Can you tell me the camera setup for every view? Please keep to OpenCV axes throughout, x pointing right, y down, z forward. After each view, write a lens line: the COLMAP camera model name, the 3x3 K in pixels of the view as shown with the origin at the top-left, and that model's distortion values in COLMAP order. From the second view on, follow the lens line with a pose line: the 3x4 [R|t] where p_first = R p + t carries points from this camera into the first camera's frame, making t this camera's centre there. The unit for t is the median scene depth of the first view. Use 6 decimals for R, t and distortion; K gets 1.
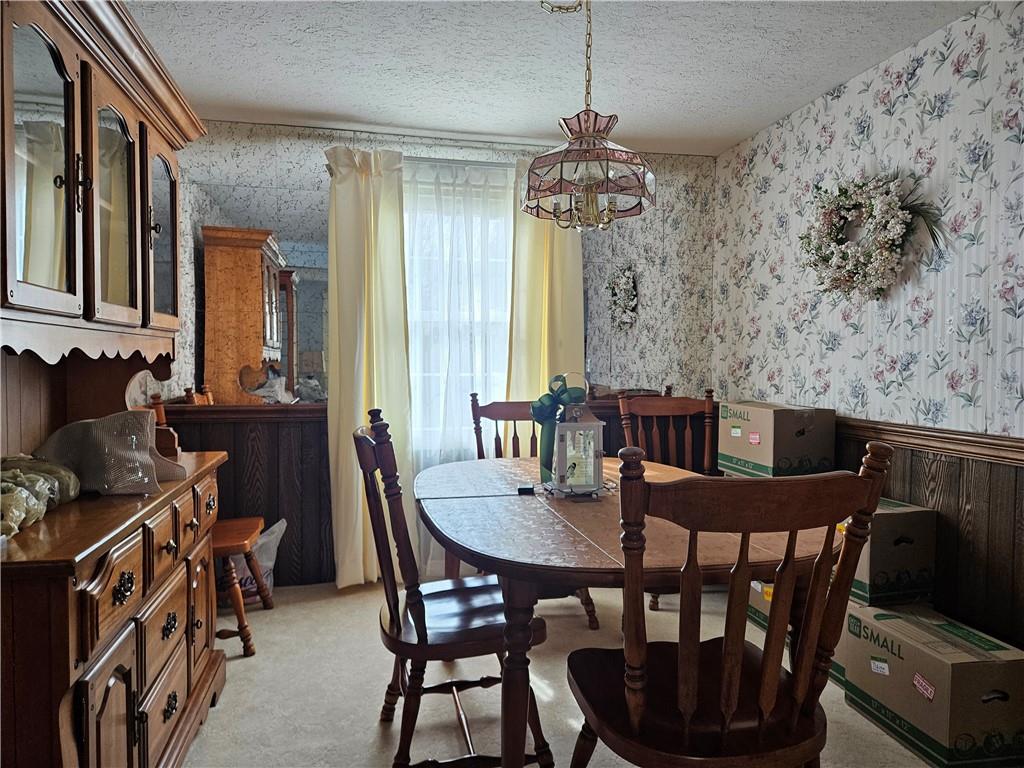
lens RADIAL K [[682.0, 0, 511.9], [0, 682.0, 387.5], [0, 0, 1]] dist [0.059285, -0.022507]
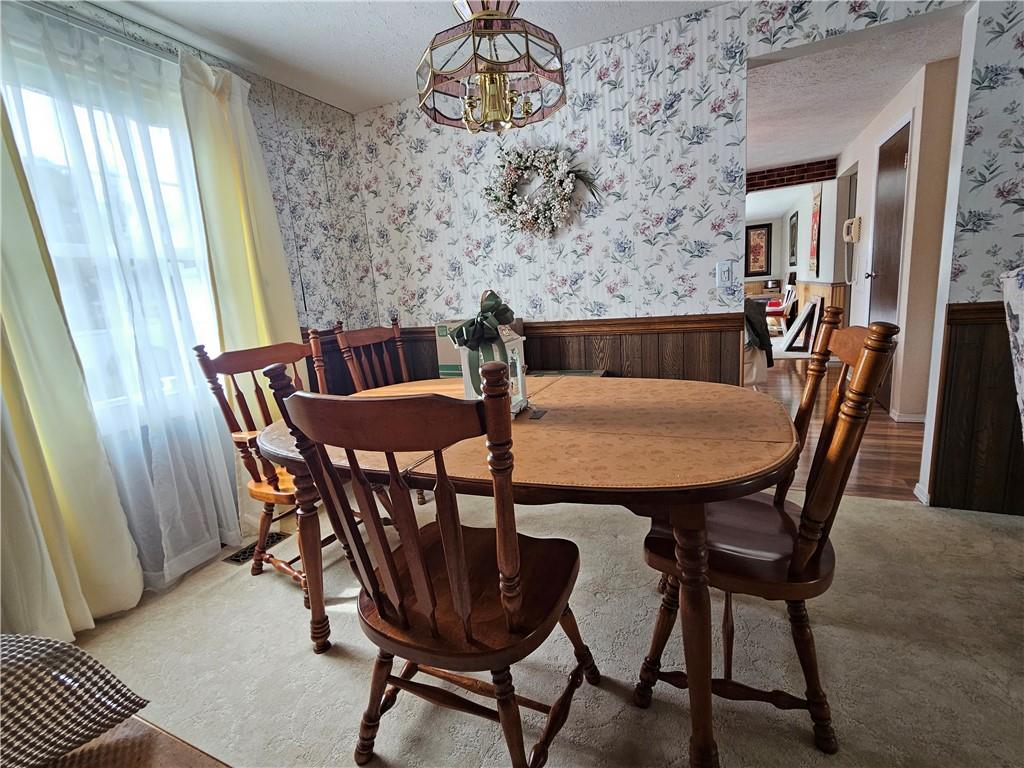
lens RADIAL K [[464.4, 0, 511.0], [0, 464.4, 379.5], [0, 0, 1]] dist [0.004736, 0.000608]
pose [[0.607646, -0.197009, 0.769385, -0.265923], [0.110100, 0.980287, 0.164057, -0.002815], [-0.786540, -0.014979, 0.617358, 0.369394]]
